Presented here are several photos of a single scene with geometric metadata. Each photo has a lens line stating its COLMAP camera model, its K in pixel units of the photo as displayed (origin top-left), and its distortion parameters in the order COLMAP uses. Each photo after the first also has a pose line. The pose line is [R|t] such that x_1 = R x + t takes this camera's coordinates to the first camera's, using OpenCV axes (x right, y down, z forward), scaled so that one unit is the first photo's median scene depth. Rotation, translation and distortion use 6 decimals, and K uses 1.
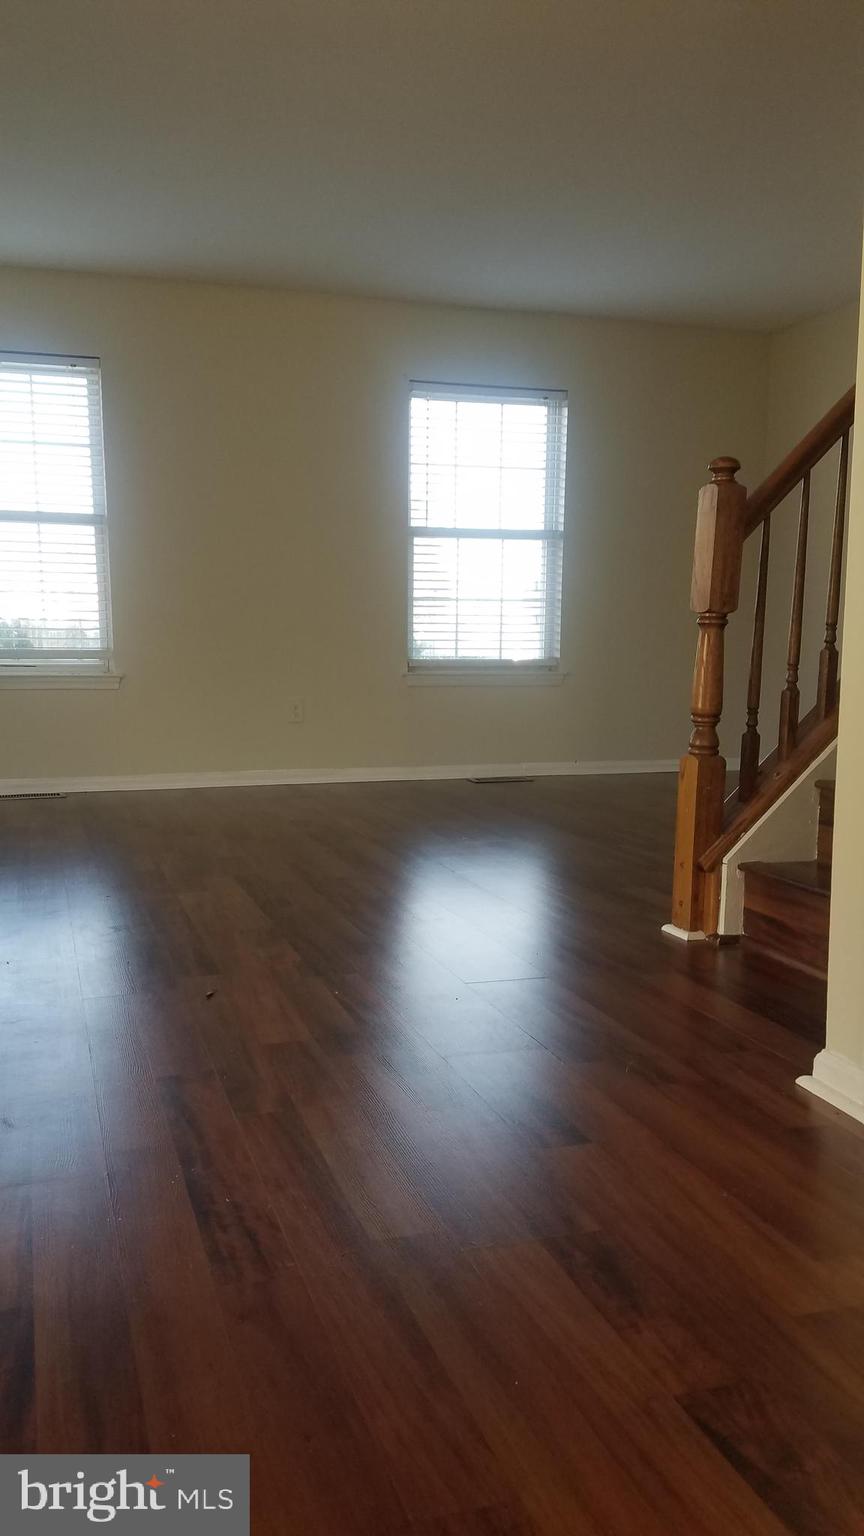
lens RADIAL K [[1179.7, 0, 350.8], [0, 1179.7, 794.9], [0, 0, 1]] dist [0.225757, 0.000296]
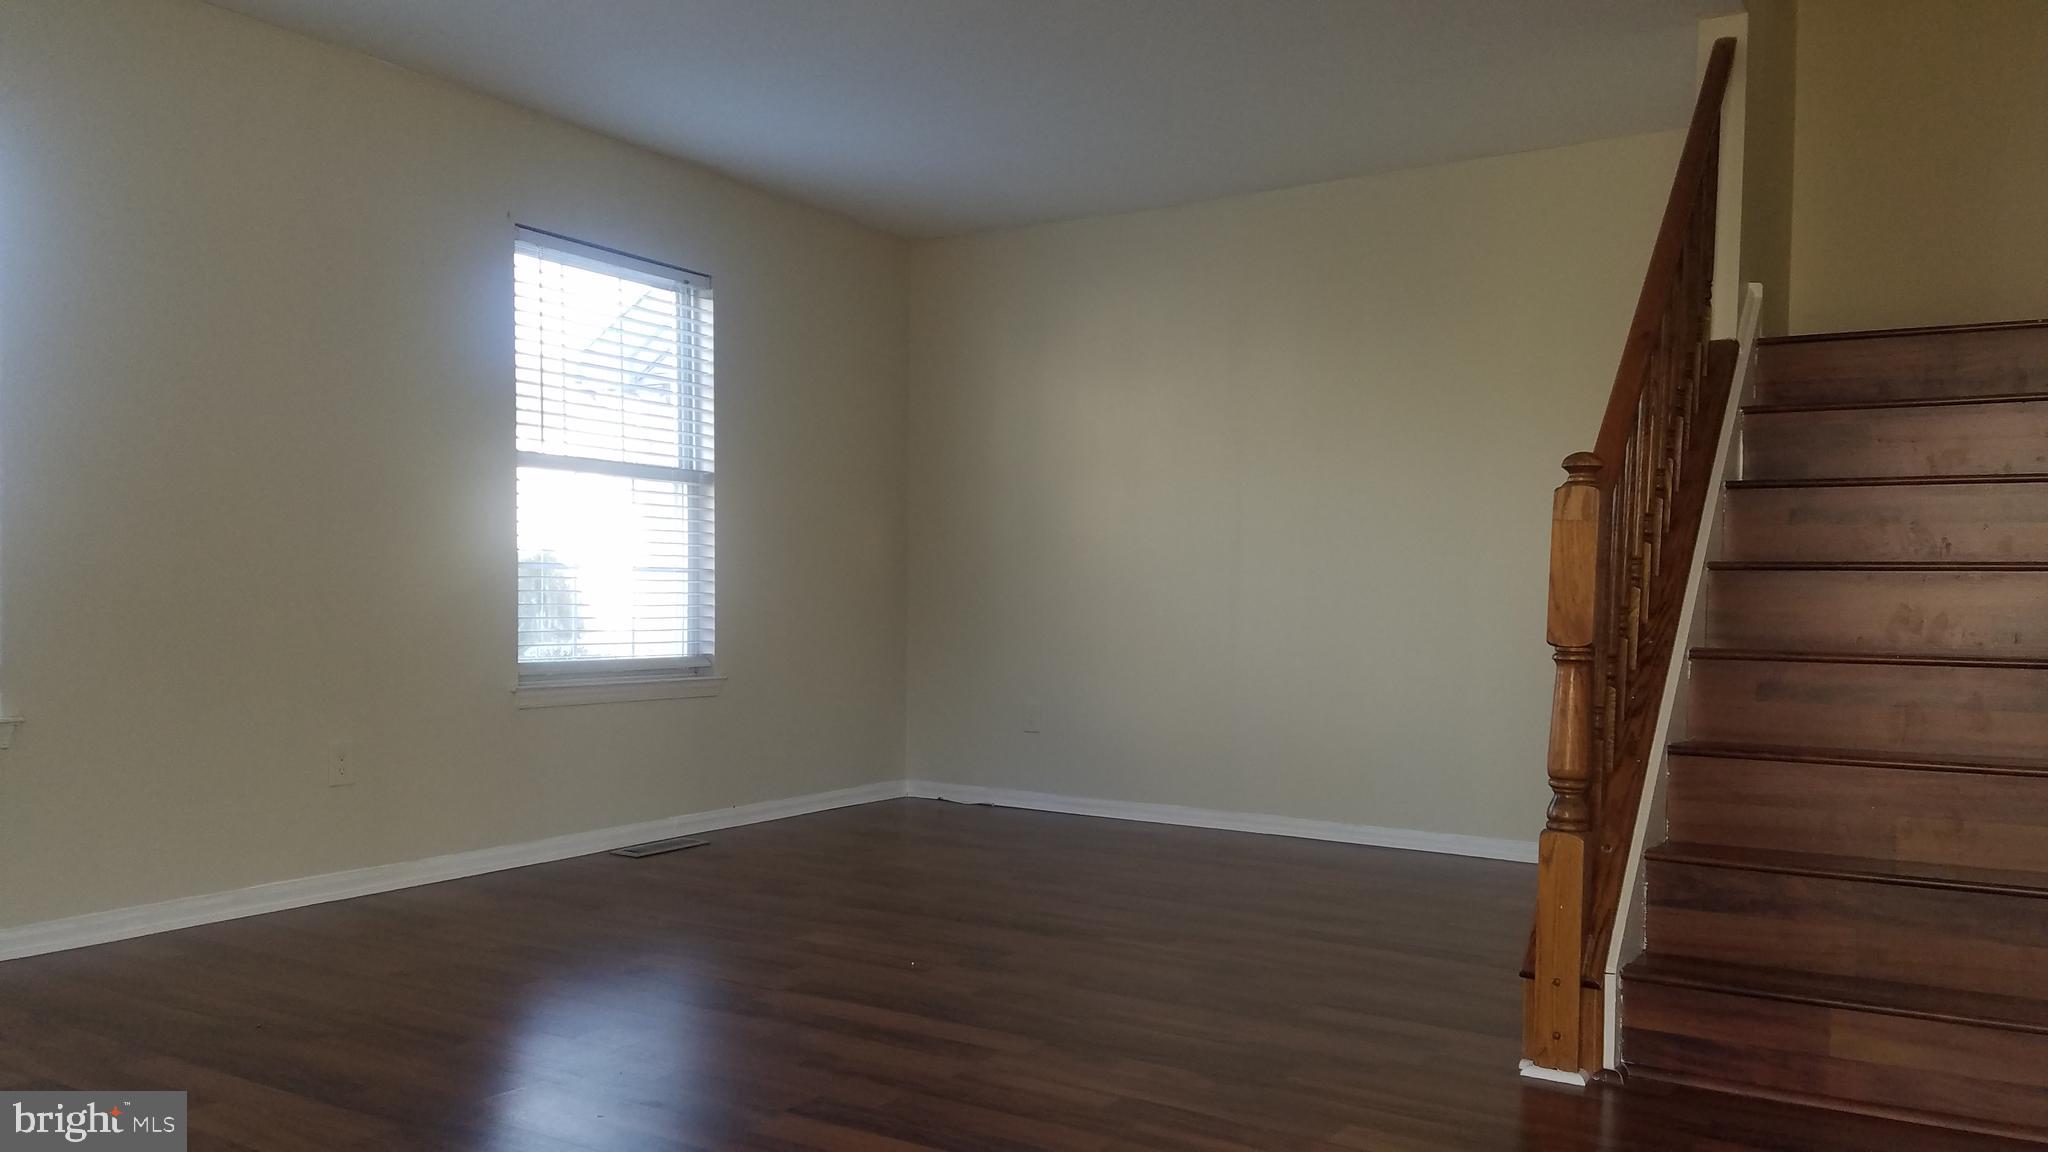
lens RADIAL K [[1581.1, 0, 1023.8], [0, 1581.1, 662.8], [0, 0, 1]] dist [0.226707, -0.347294]
pose [[0.746453, -0.028190, 0.664841, -0.302242], [0.079357, 0.995743, -0.046879, -0.056009], [-0.660690, 0.087753, 0.745512, 0.217783]]
